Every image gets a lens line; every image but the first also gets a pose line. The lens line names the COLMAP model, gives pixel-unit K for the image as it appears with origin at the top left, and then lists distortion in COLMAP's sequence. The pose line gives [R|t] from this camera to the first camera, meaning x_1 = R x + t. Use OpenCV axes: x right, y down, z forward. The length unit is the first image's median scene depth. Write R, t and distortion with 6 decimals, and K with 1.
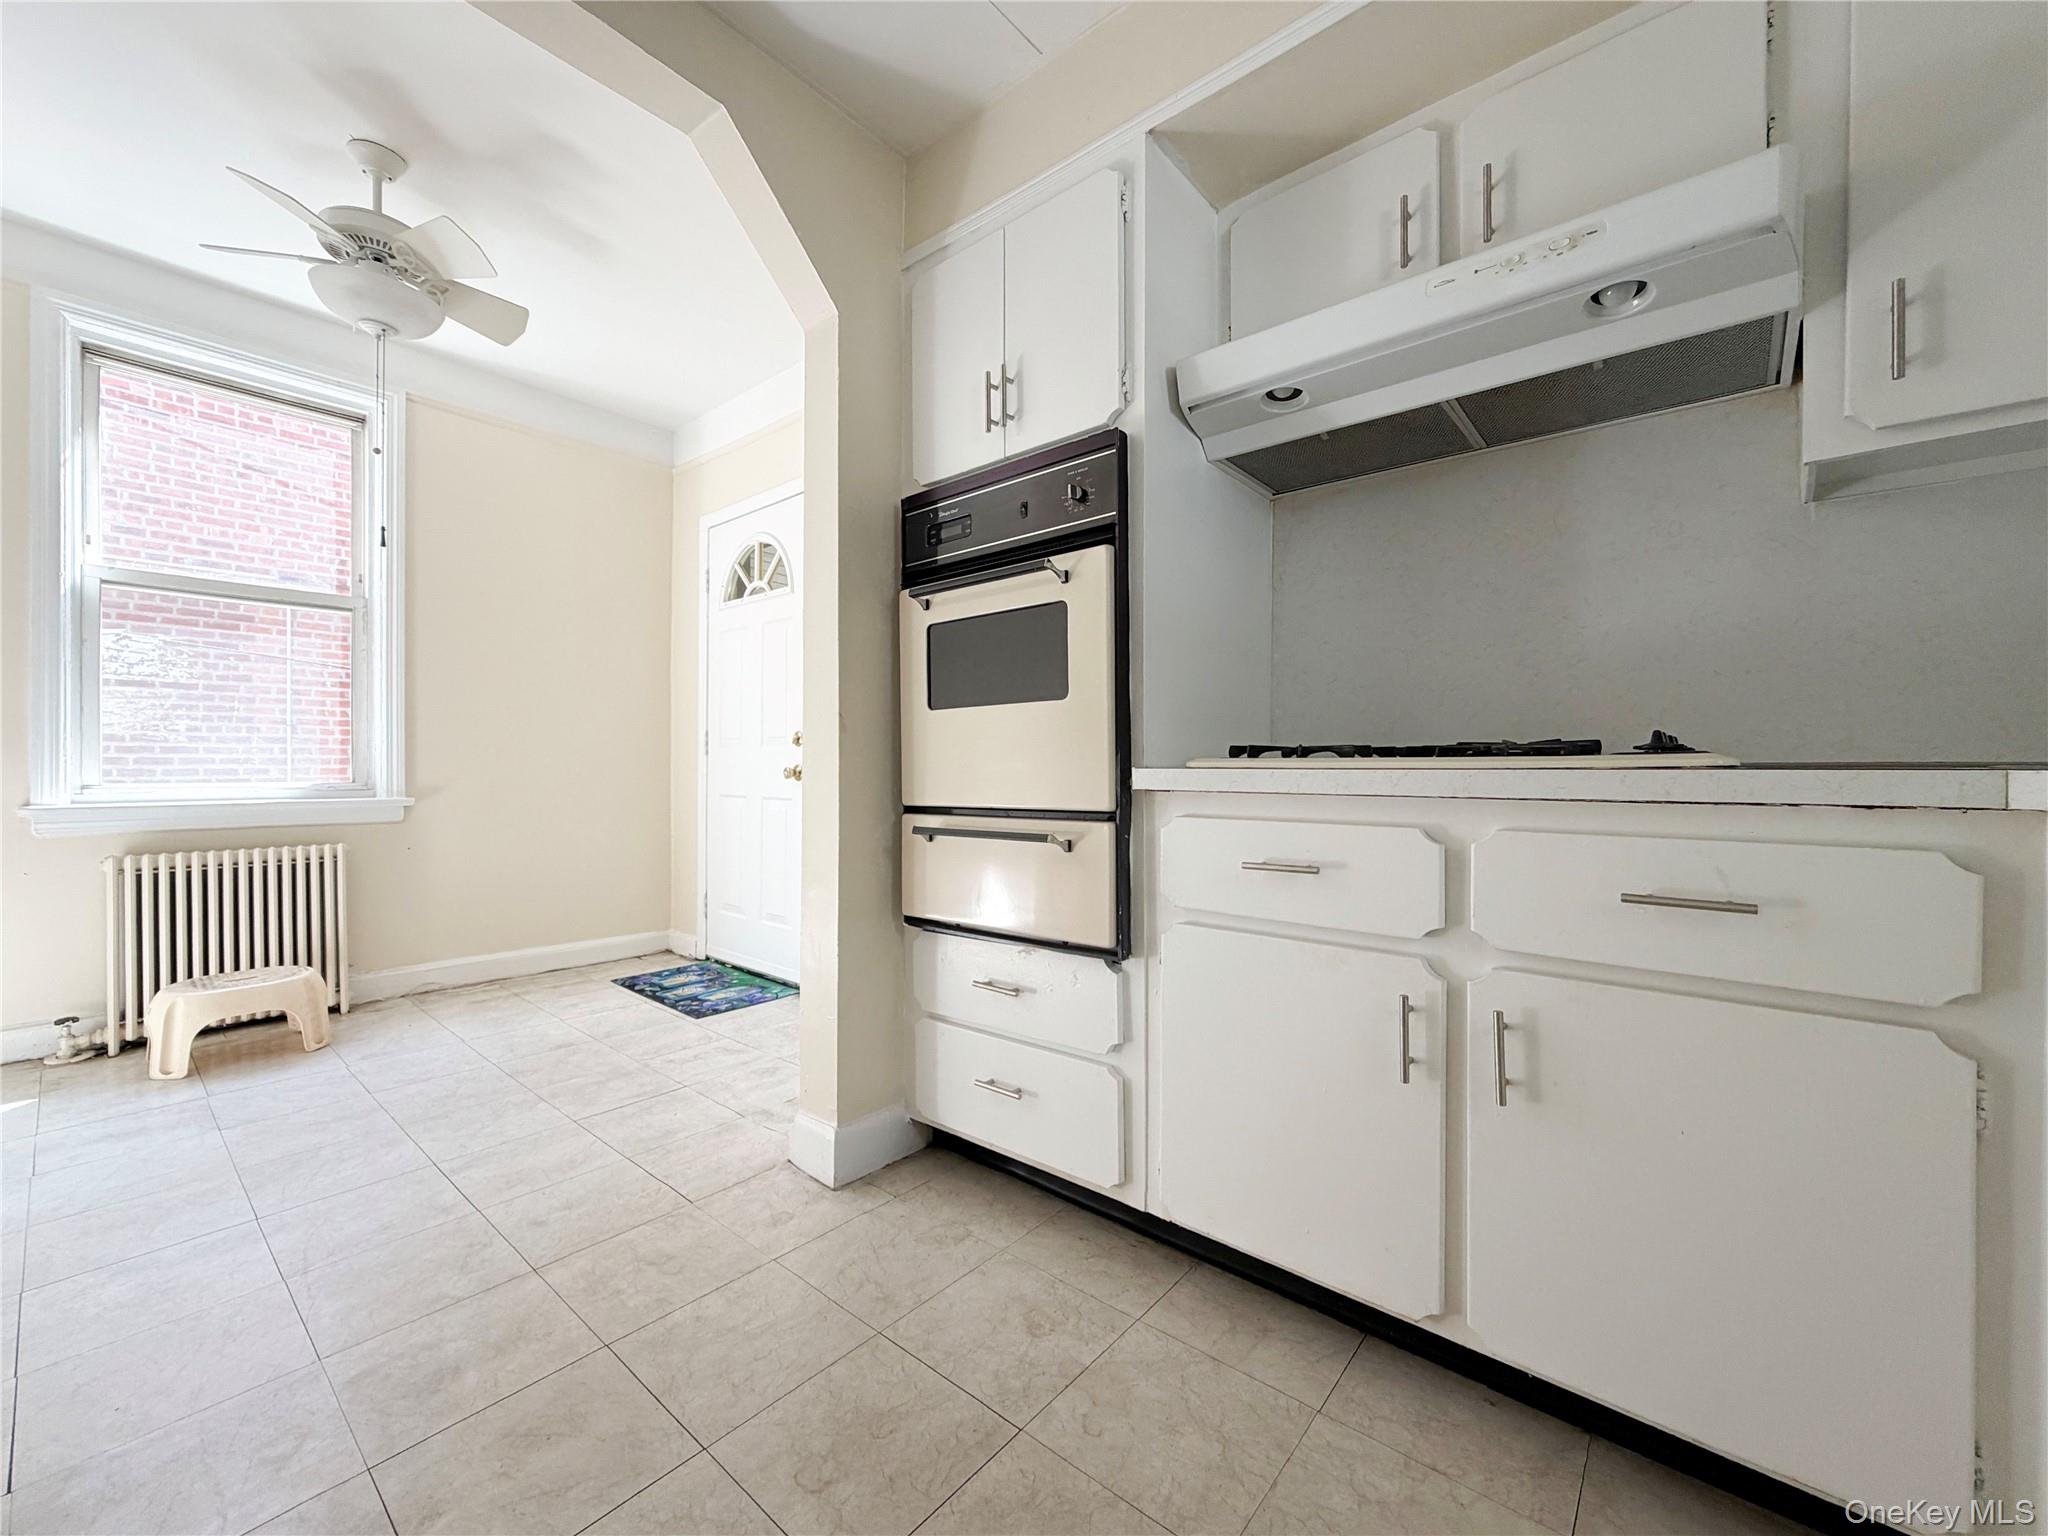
lens RADIAL K [[837.3, 0, 996.6], [0, 837.3, 776.6], [0, 0, 1]] dist [0.001168, 0.000022]
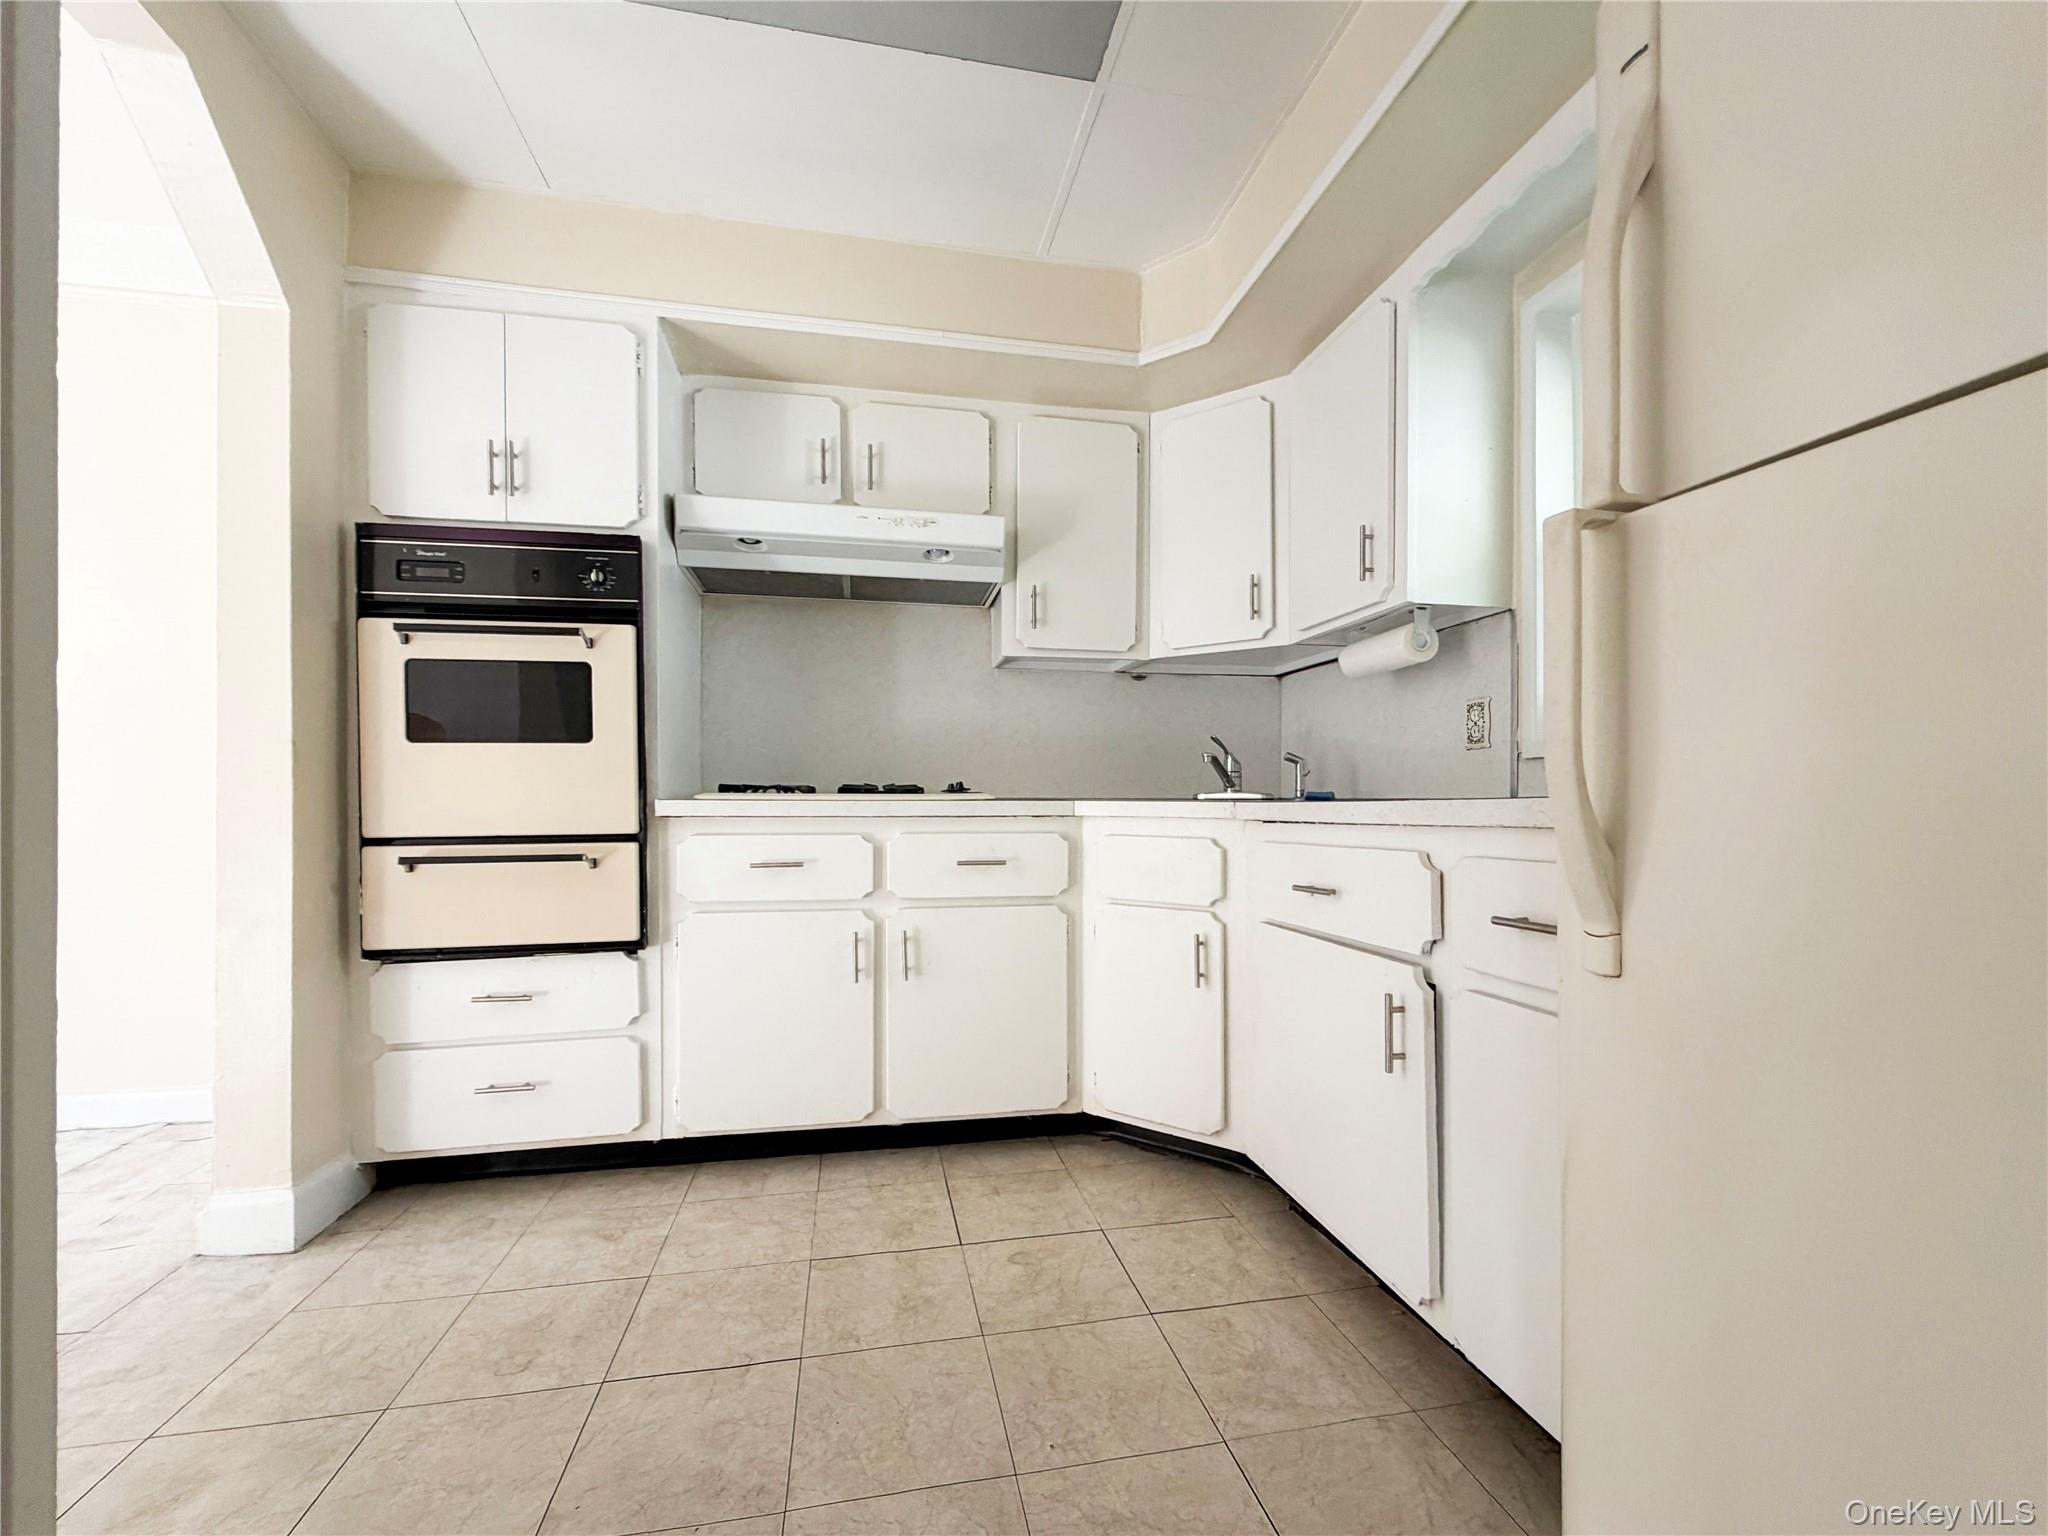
lens RADIAL K [[837.3, 0, 1037.7], [0, 837.3, 807.1], [0, 0, 1]] dist [0.001168, 0.000022]
pose [[0.608118, -0.004899, 0.793832, -0.498325], [0.008252, 0.999966, -0.000150, 0.006120], [-0.793804, 0.006642, 0.608137, -0.263563]]
